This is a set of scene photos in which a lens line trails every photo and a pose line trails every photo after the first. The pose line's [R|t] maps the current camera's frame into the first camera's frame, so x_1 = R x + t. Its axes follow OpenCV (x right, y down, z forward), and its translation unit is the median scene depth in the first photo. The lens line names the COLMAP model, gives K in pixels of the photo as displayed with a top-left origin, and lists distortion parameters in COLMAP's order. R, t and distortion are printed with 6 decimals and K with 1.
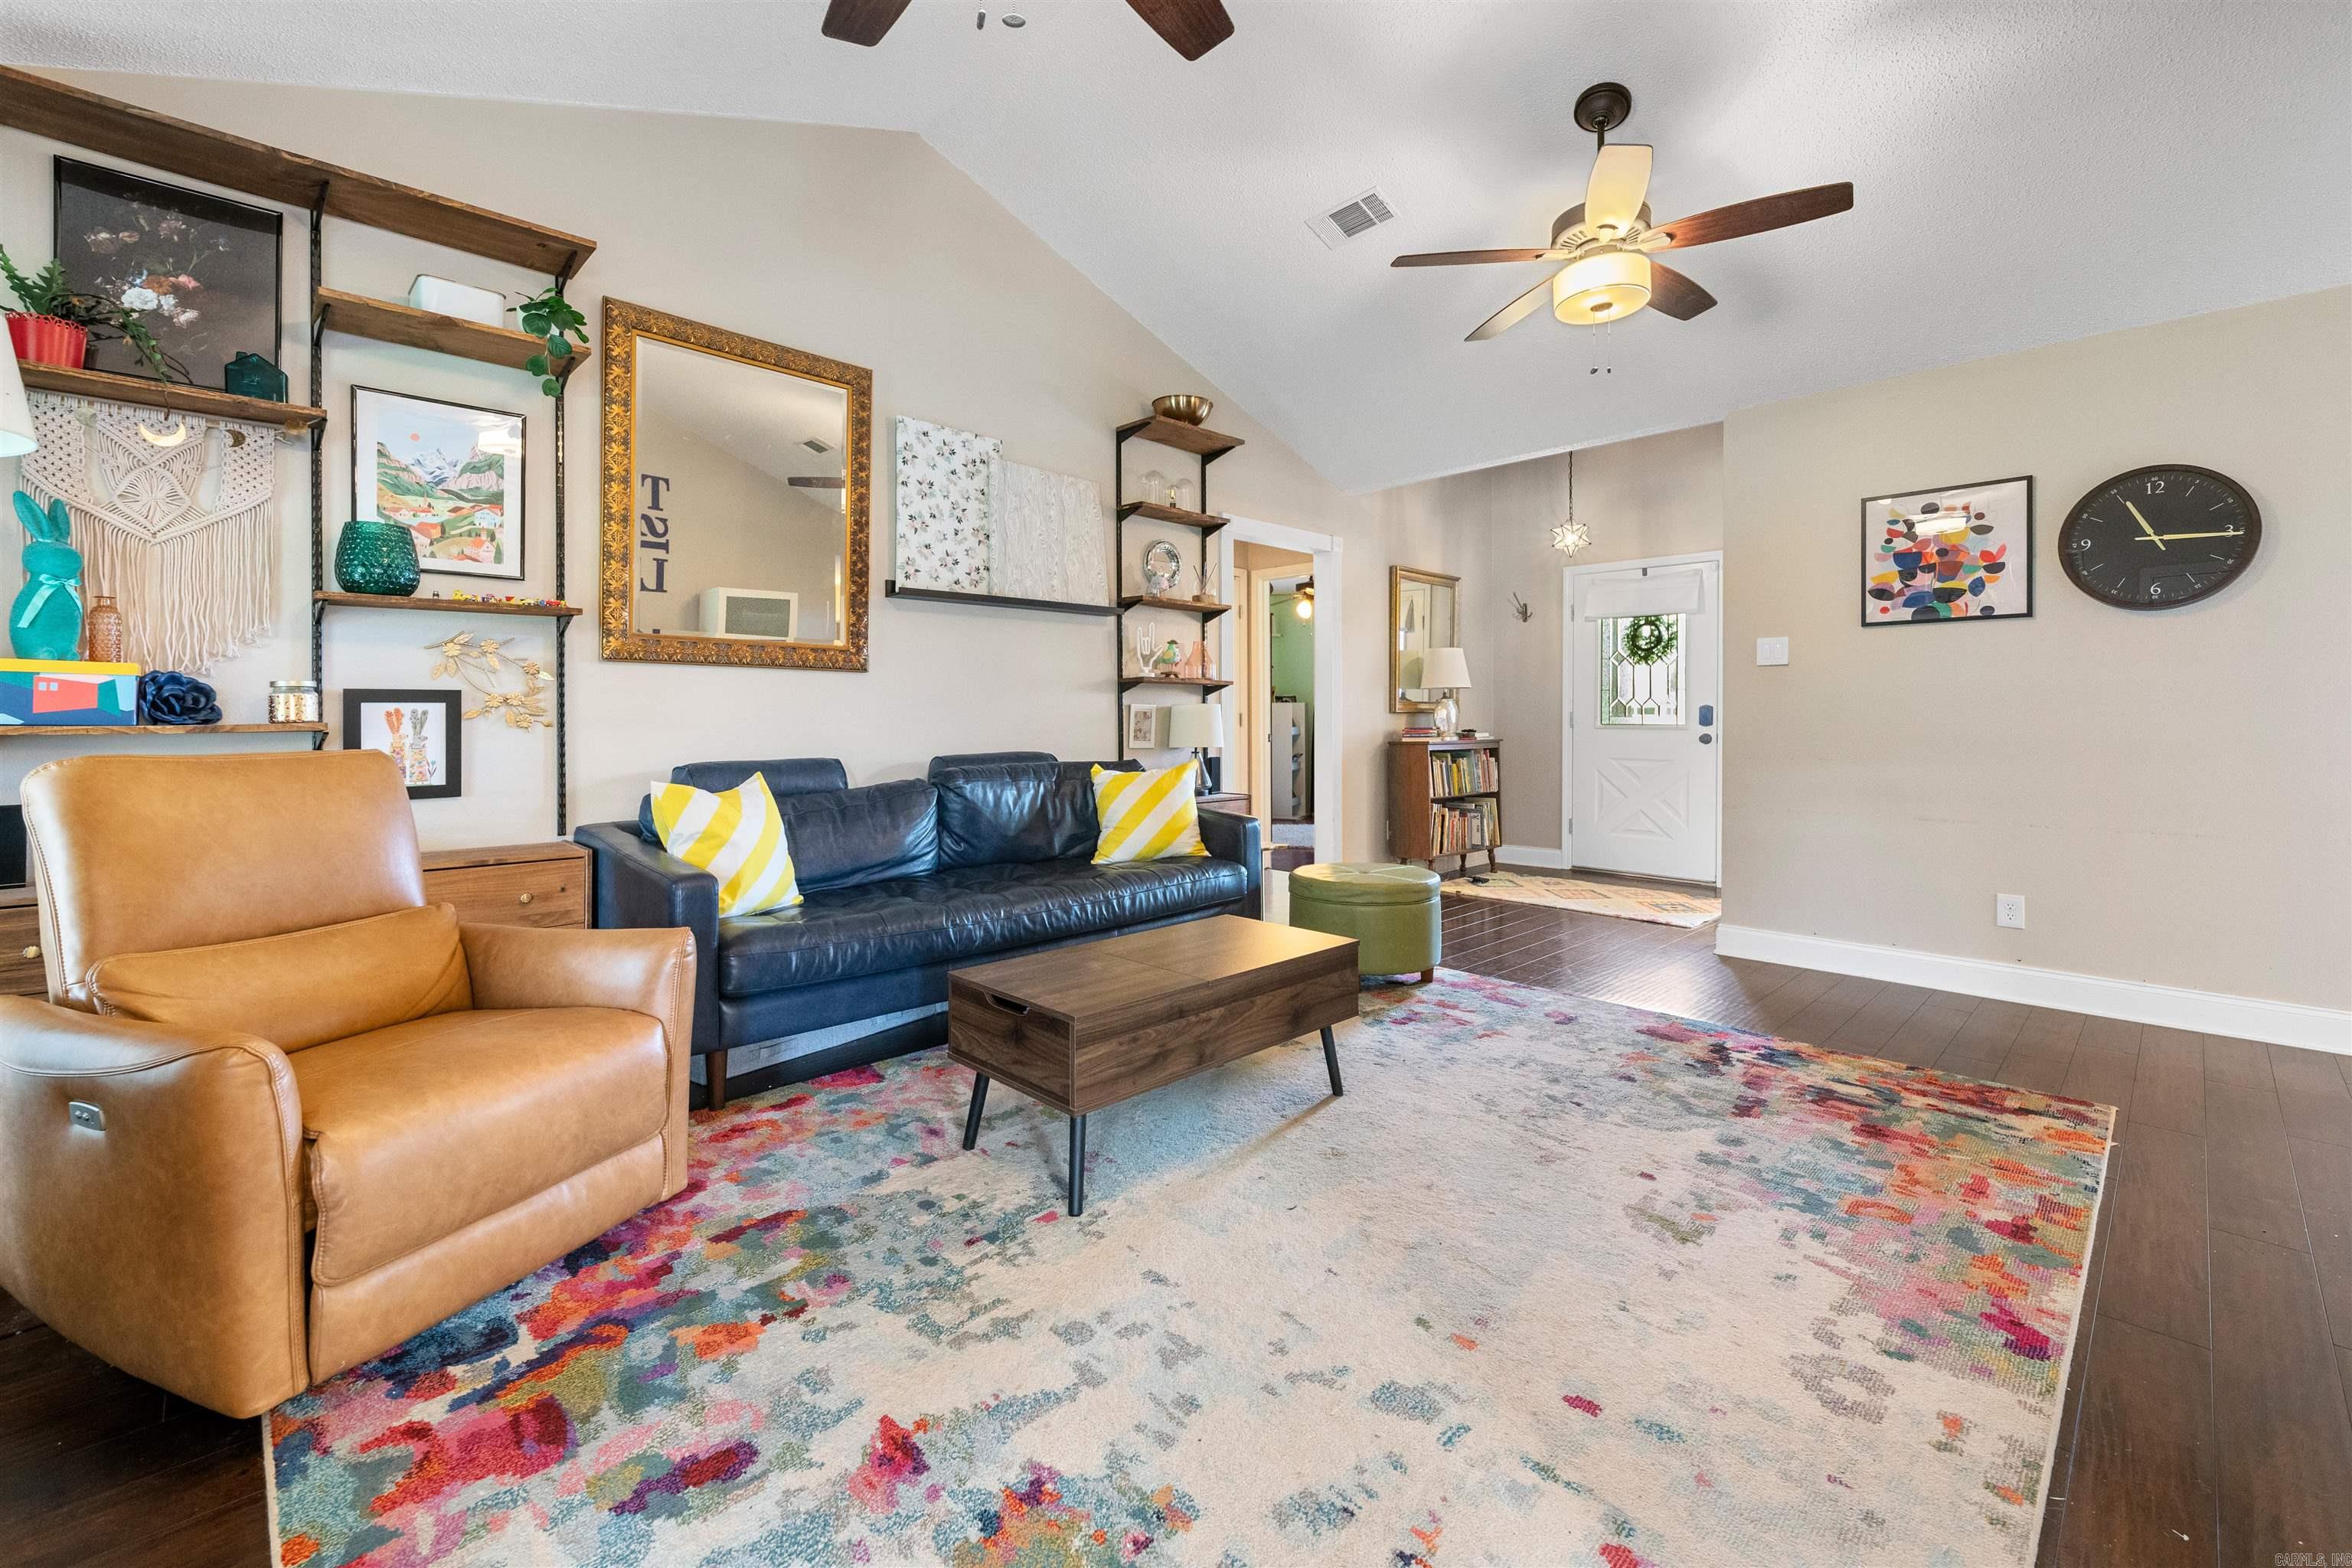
lens RADIAL K [[974.2, 0, 1173.3], [0, 974.2, 723.9], [0, 0, 1]] dist [0.002126, -0.000738]
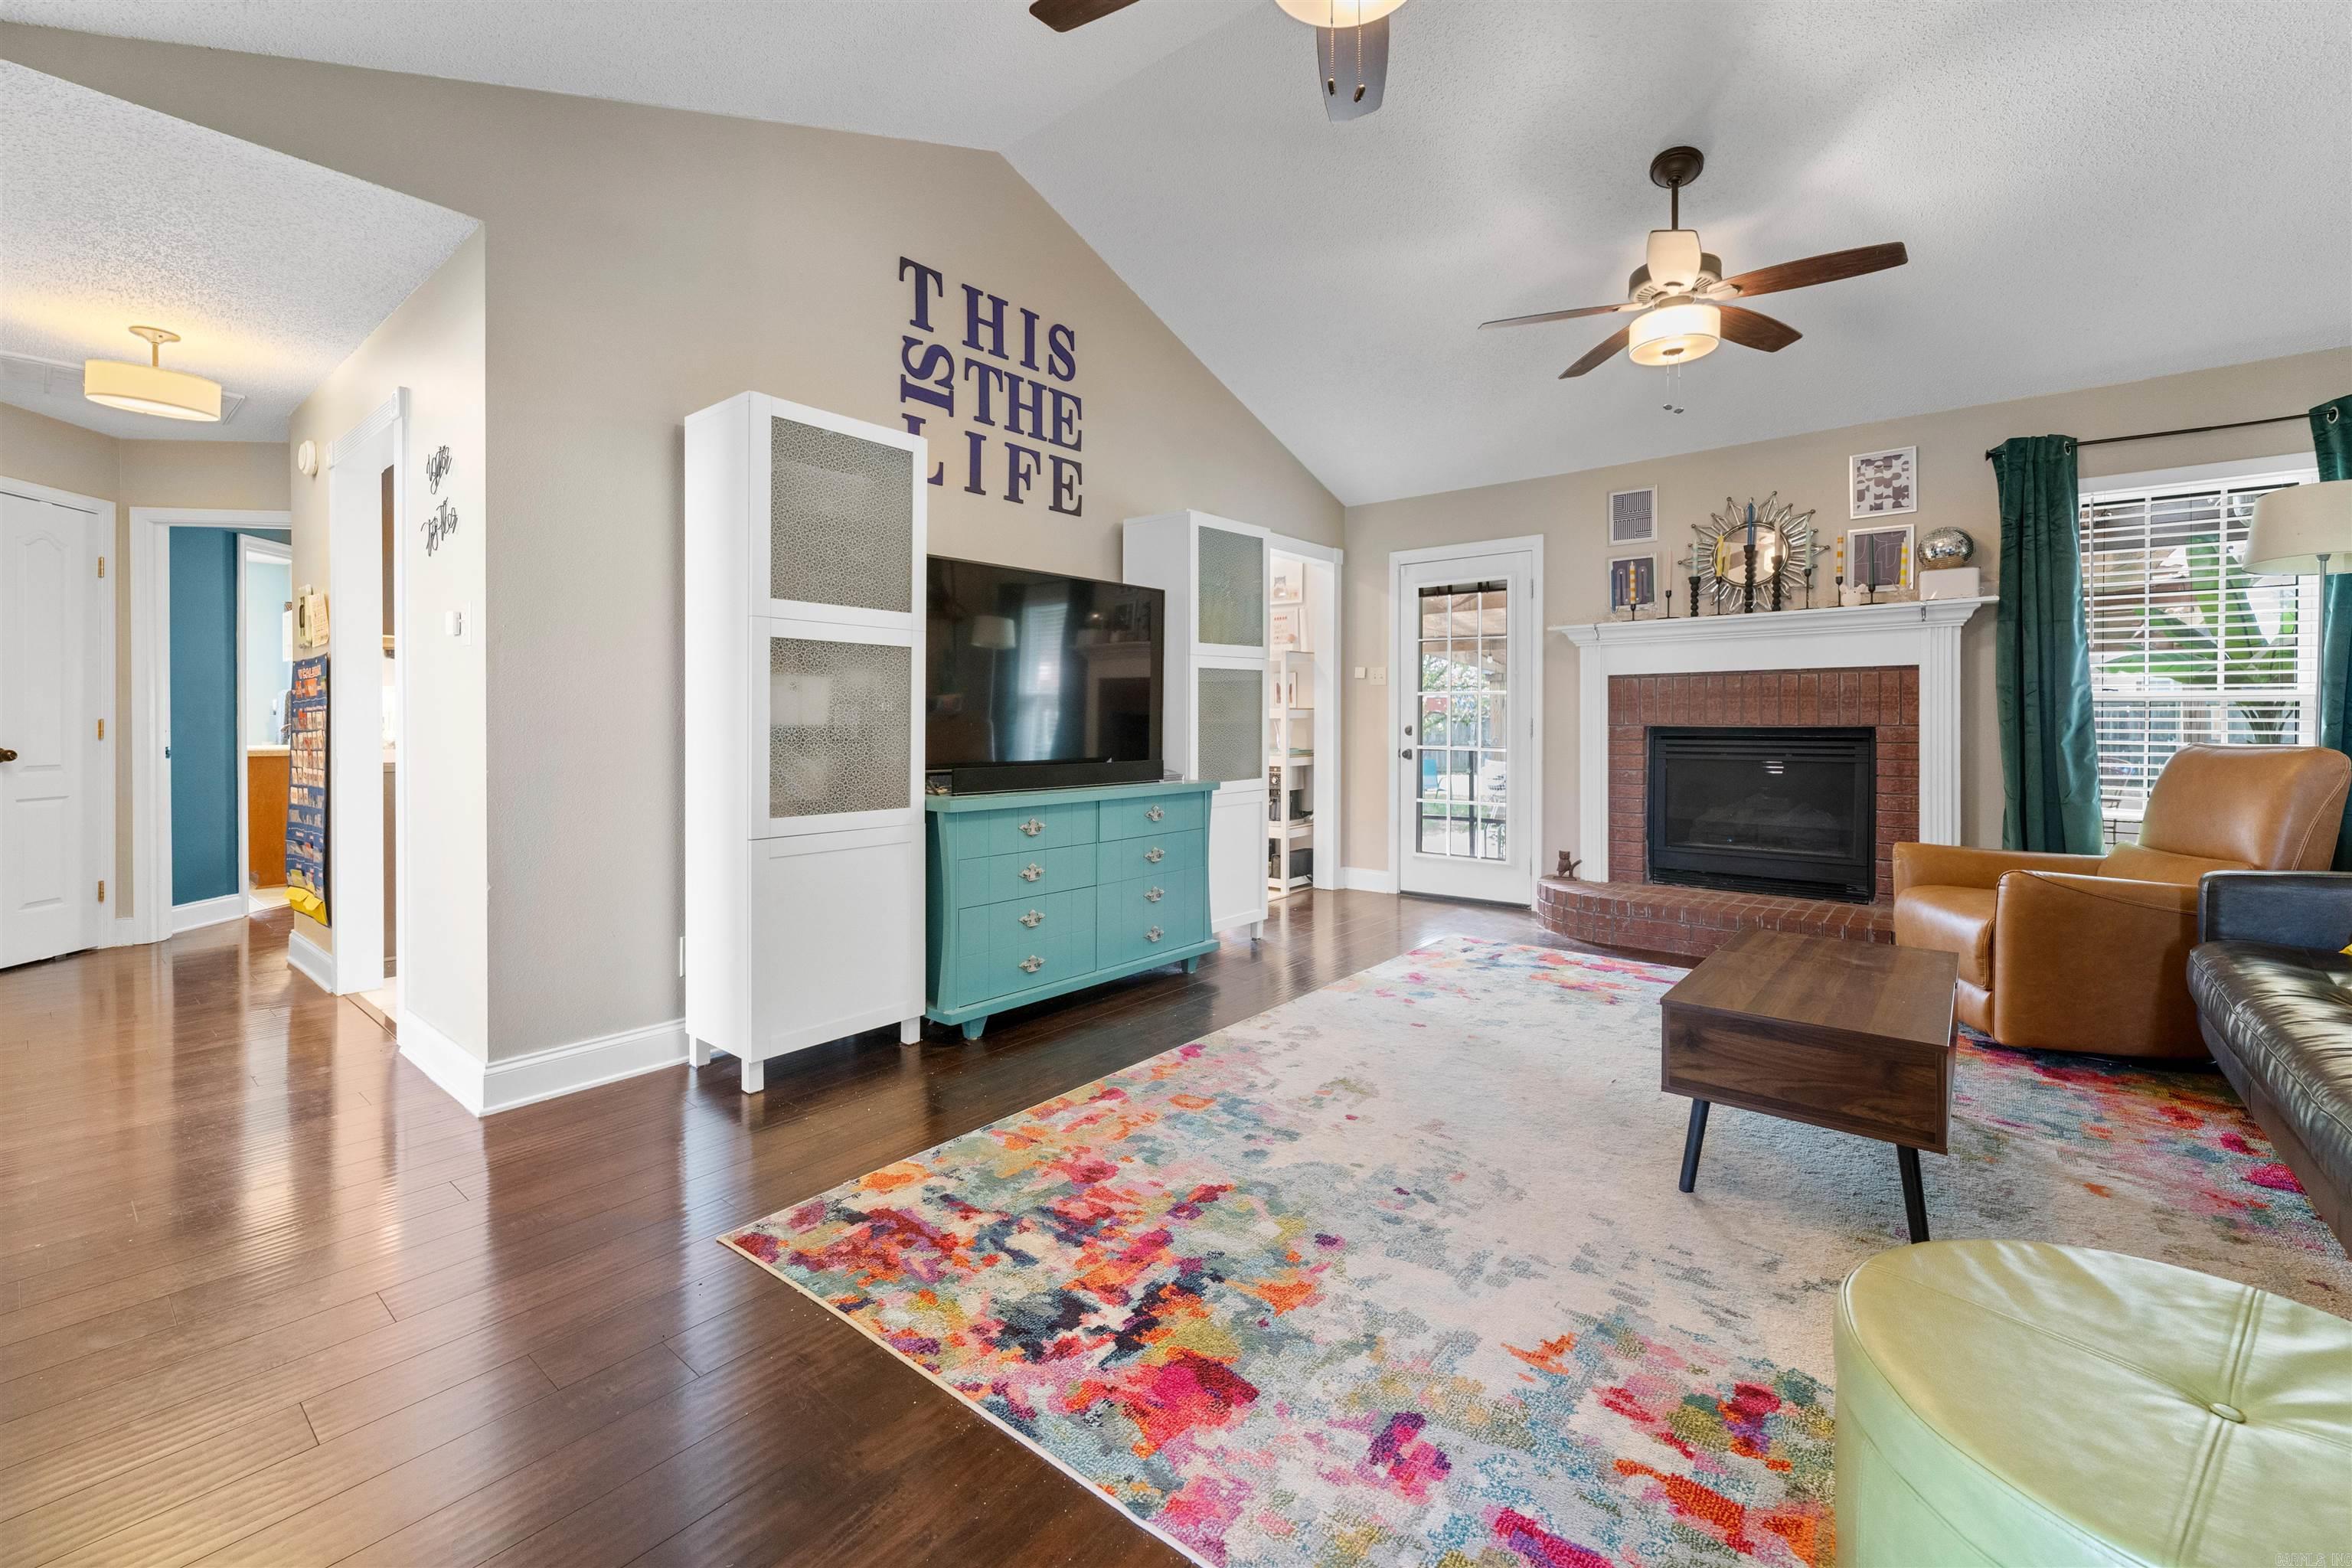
lens RADIAL K [[974.2, 0, 1173.3], [0, 974.2, 723.9], [0, 0, 1]] dist [0.002126, -0.000738]
pose [[-0.993720, 0.002985, -0.111859, 0.688332], [0.002239, 0.999974, 0.006789, -0.012474], [0.111876, 0.006496, -0.993701, 1.772725]]
